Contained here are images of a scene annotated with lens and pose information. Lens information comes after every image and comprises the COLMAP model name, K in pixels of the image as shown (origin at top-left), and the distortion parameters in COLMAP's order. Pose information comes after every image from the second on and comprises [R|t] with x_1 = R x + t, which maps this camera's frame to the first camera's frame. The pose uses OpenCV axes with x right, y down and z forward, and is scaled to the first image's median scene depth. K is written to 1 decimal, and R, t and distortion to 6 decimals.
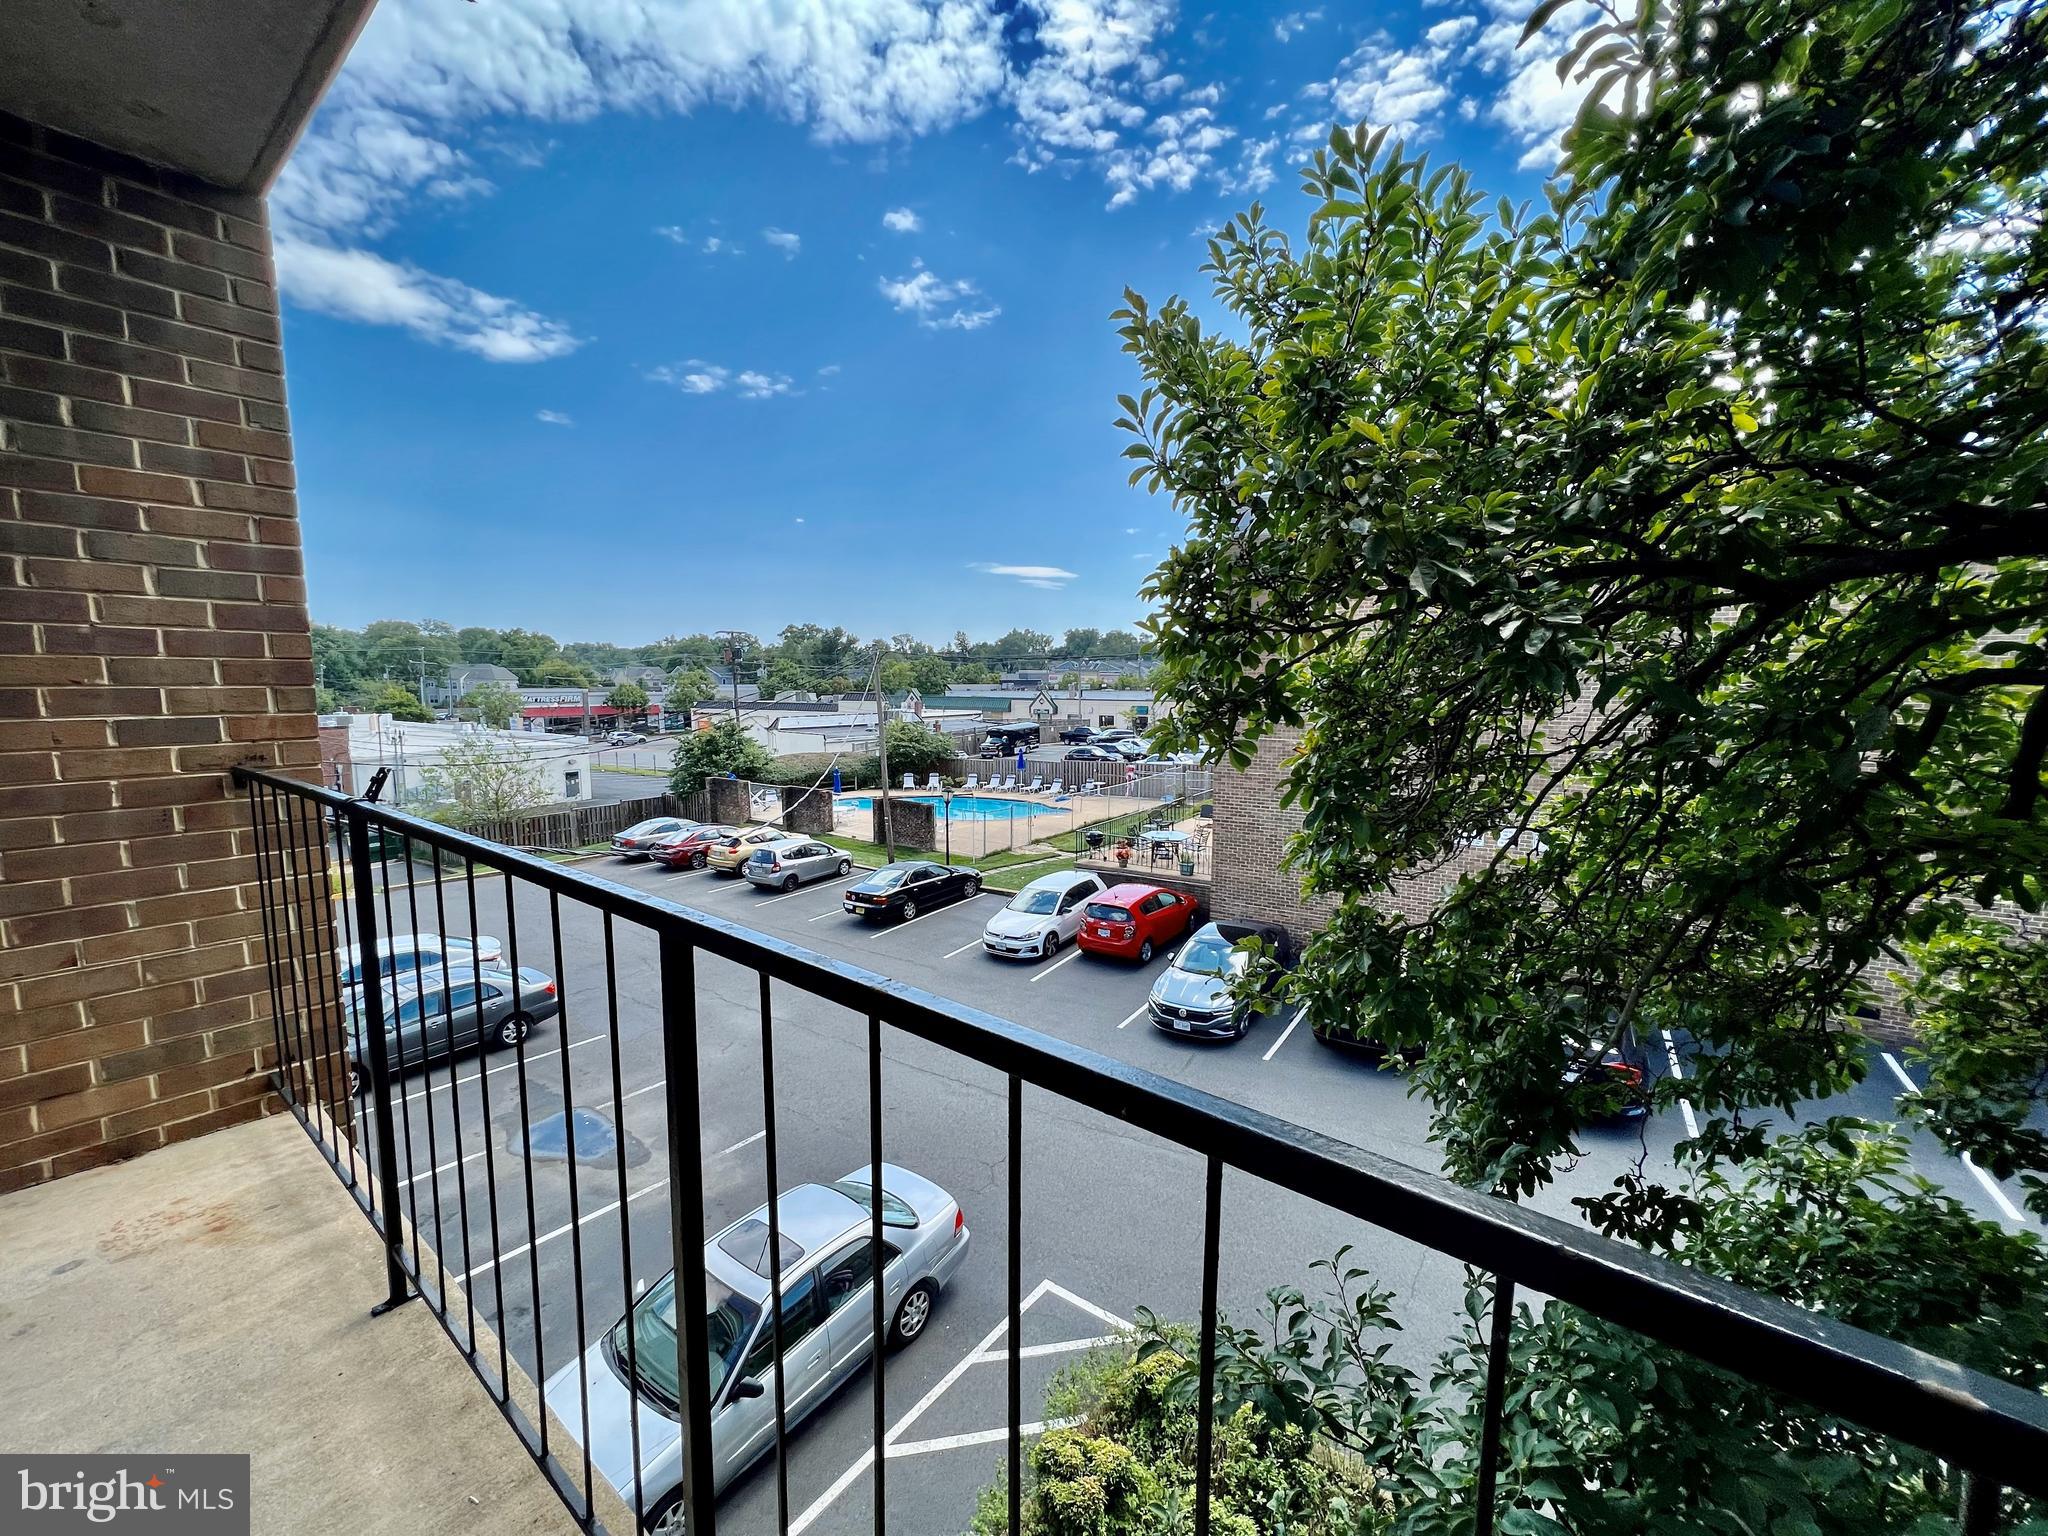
lens RADIAL K [[823.5, 0, 1022.0], [0, 823.5, 775.9], [0, 0, 1]] dist [0.002024, 0.000153]
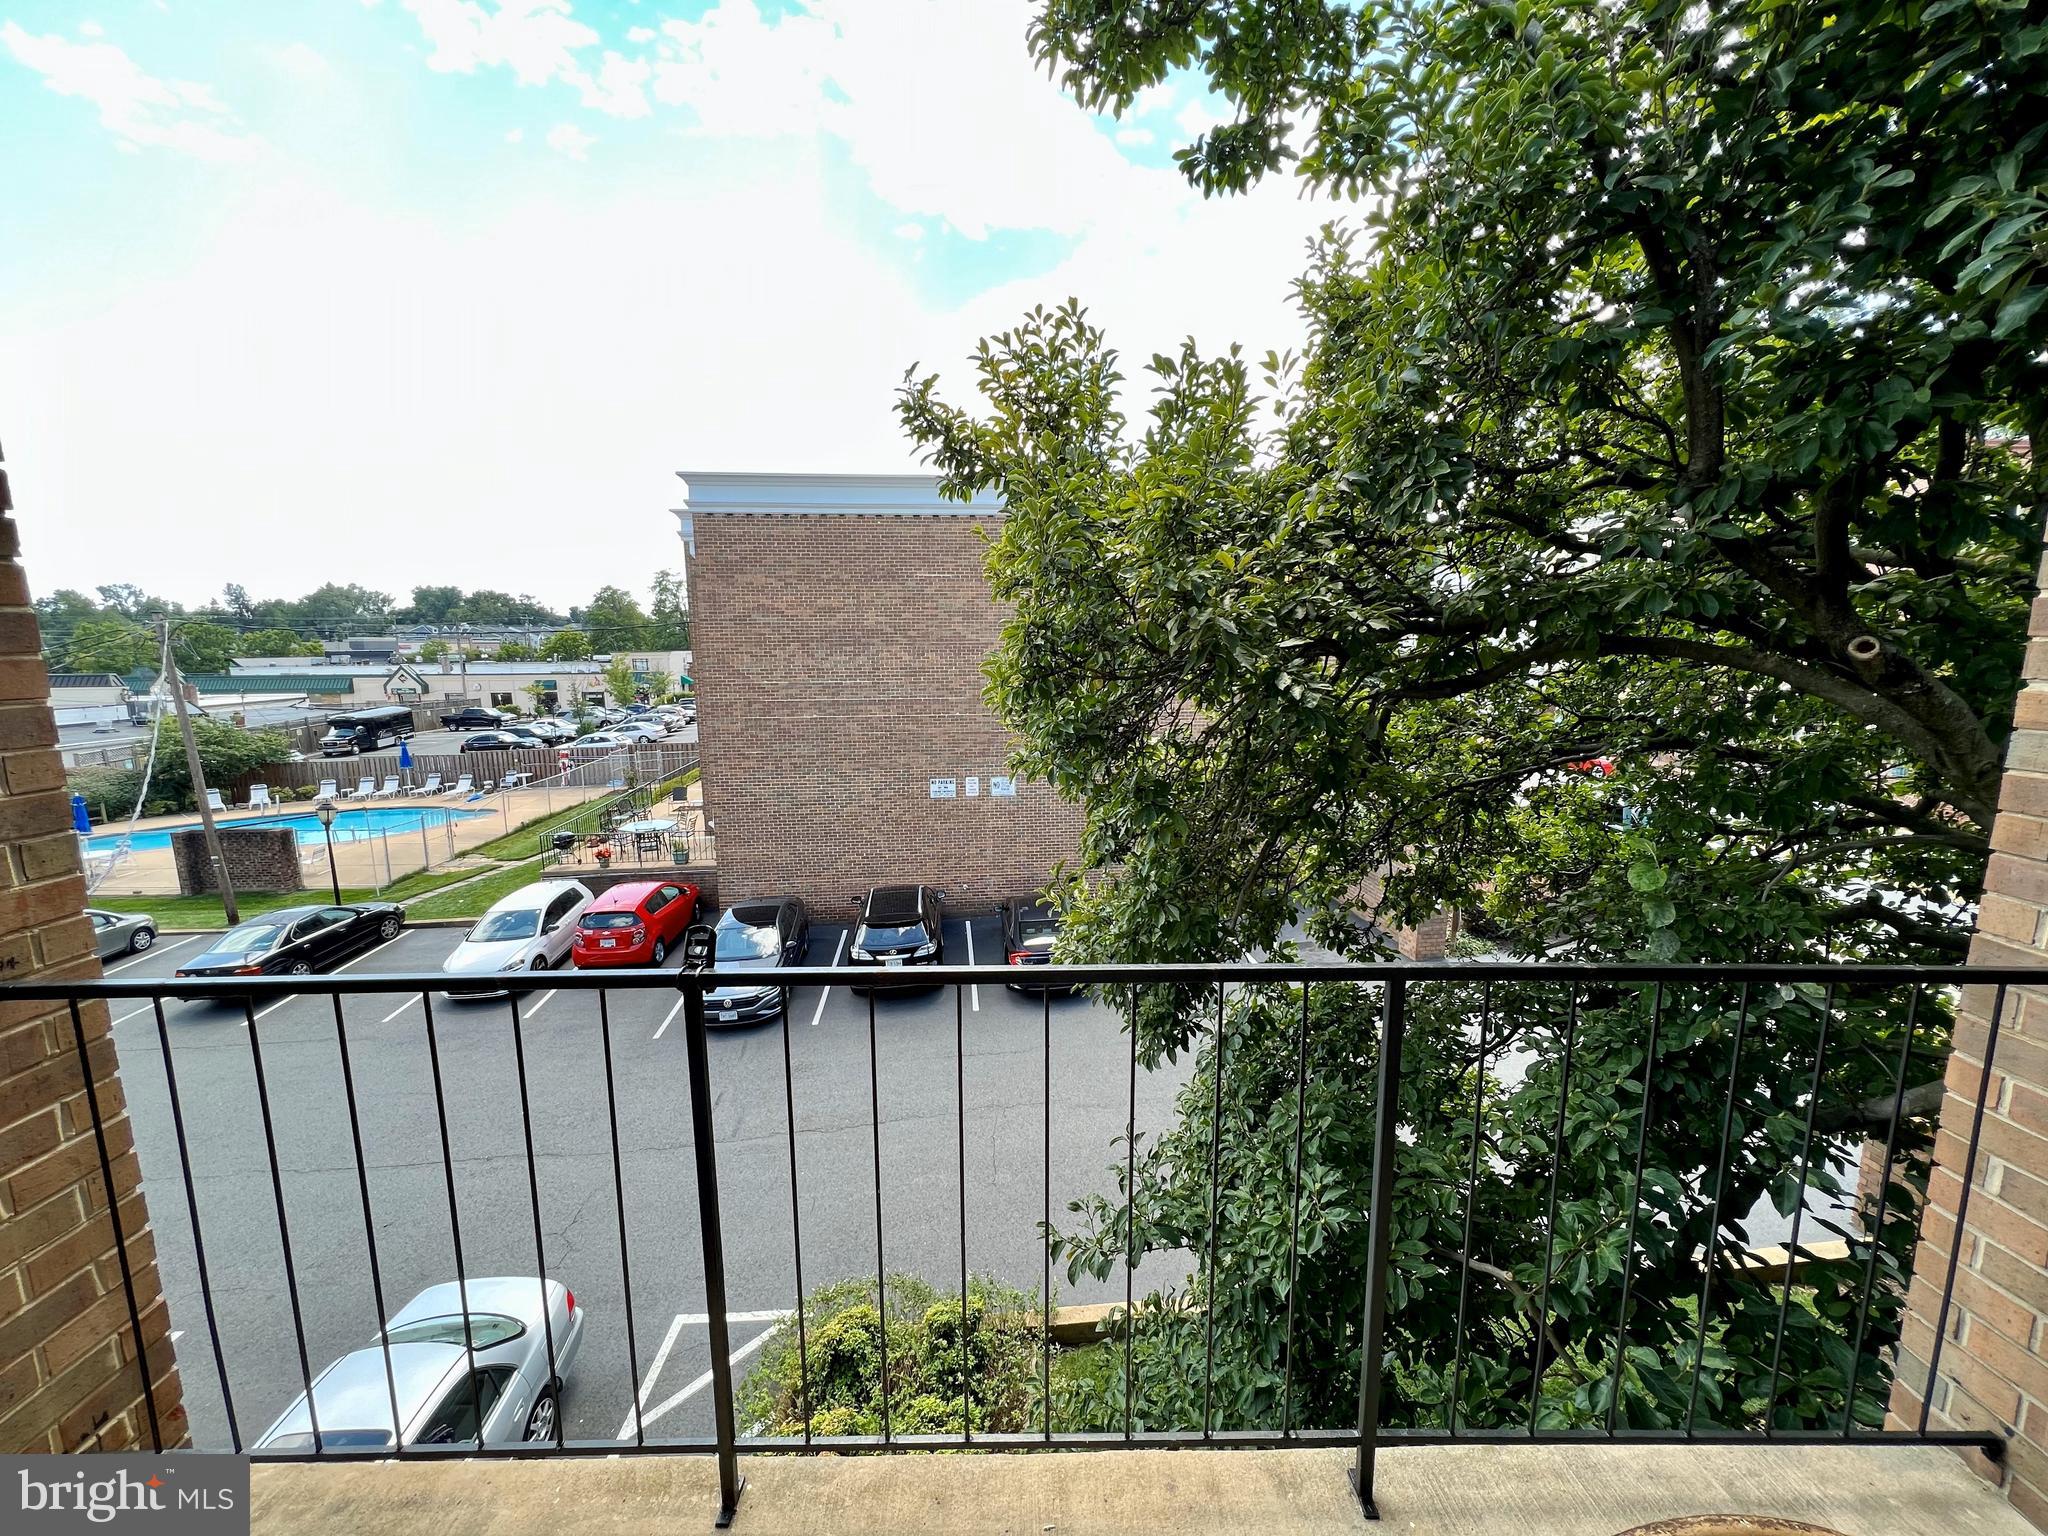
lens RADIAL K [[823.5, 0, 1022.0], [0, 823.5, 775.9], [0, 0, 1]] dist [0.002024, 0.000153]
pose [[0.776243, -0.106765, 0.621327, -0.039940], [0.081302, 0.994279, 0.069278, -0.007852], [-0.625169, -0.003261, 0.780483, 0.003856]]
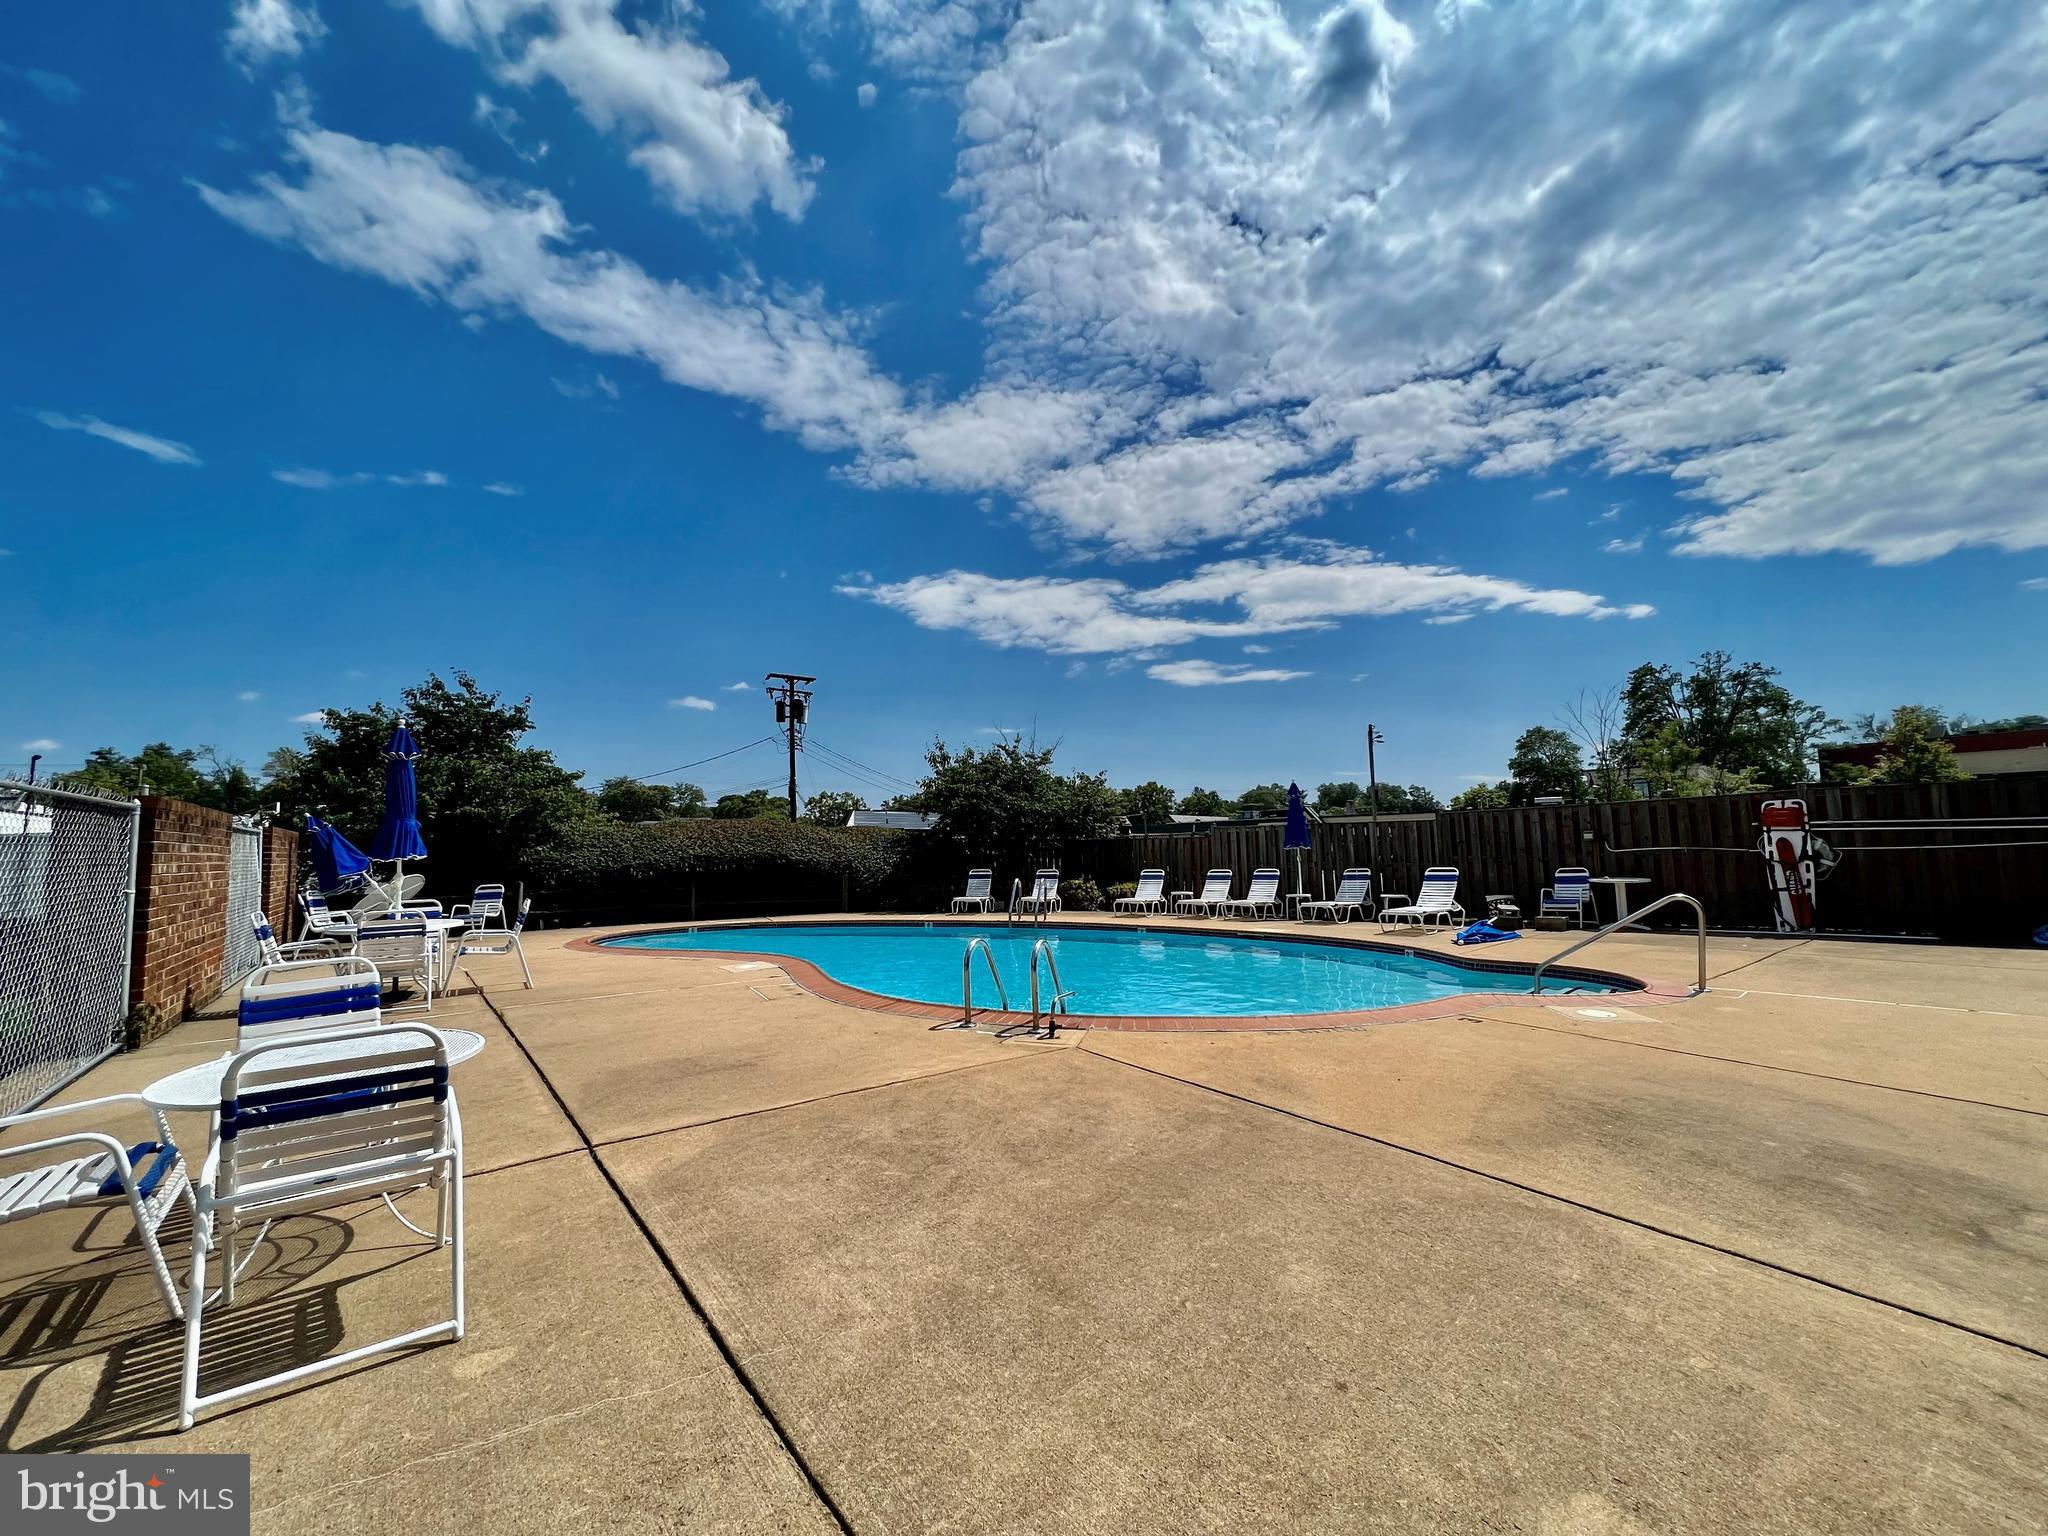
lens RADIAL K [[823.5, 0, 1022.0], [0, 823.5, 775.9], [0, 0, 1]] dist [0.002024, 0.000153]
pose [[0.958610, -0.034961, -0.282569, -0.014372], [-0.024643, 0.978521, -0.204668, 0.037249], [0.283655, 0.203160, 0.937158, 0.742487]]
